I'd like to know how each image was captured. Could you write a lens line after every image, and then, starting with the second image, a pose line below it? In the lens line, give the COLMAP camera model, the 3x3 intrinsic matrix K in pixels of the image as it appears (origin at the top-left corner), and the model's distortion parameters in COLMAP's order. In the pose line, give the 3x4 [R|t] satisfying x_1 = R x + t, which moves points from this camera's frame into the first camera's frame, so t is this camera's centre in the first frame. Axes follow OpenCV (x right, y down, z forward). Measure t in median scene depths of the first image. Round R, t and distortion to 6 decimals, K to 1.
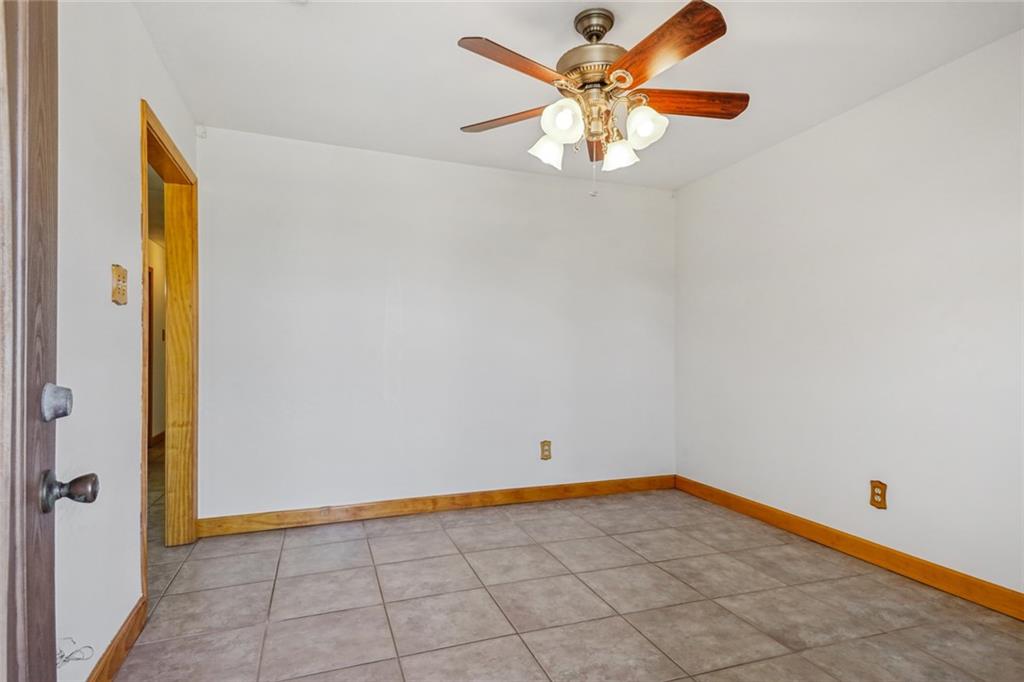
lens RADIAL K [[527.7, 0, 510.7], [0, 527.7, 354.2], [0, 0, 1]] dist [0.001267, 0.000141]
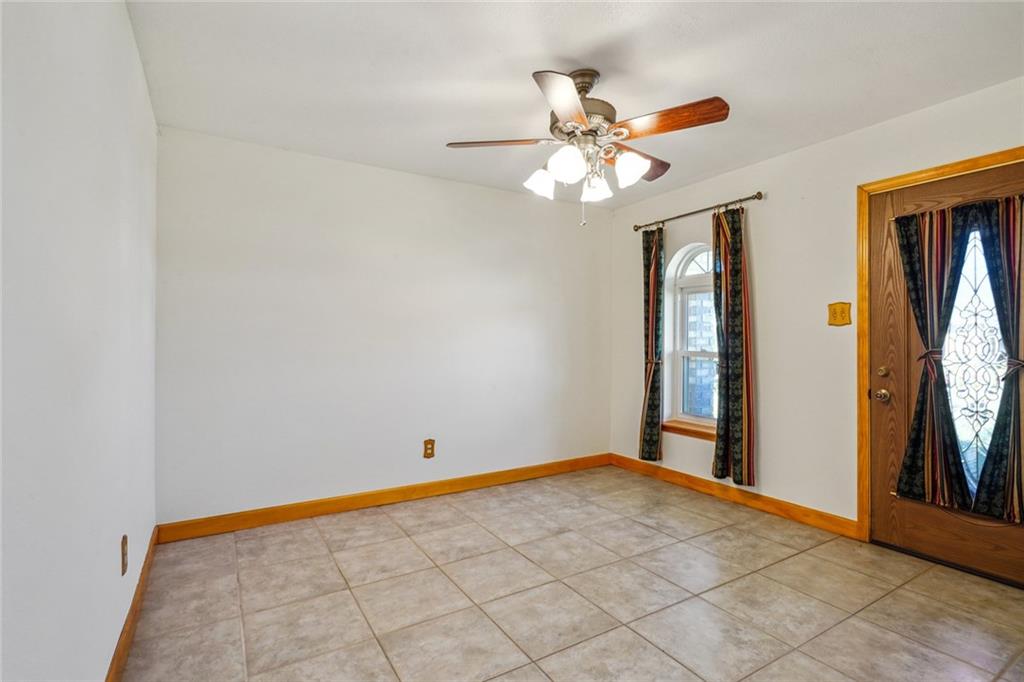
lens RADIAL K [[491.0, 0, 508.9], [0, 491.0, 344.0], [0, 0, 1]] dist [-0.004727, -0.000432]
pose [[-0.184504, -0.017885, 0.982669, -0.672414], [0.000278, 0.999833, 0.018249, -0.047514], [-0.982832, 0.003641, -0.184469, 1.033697]]
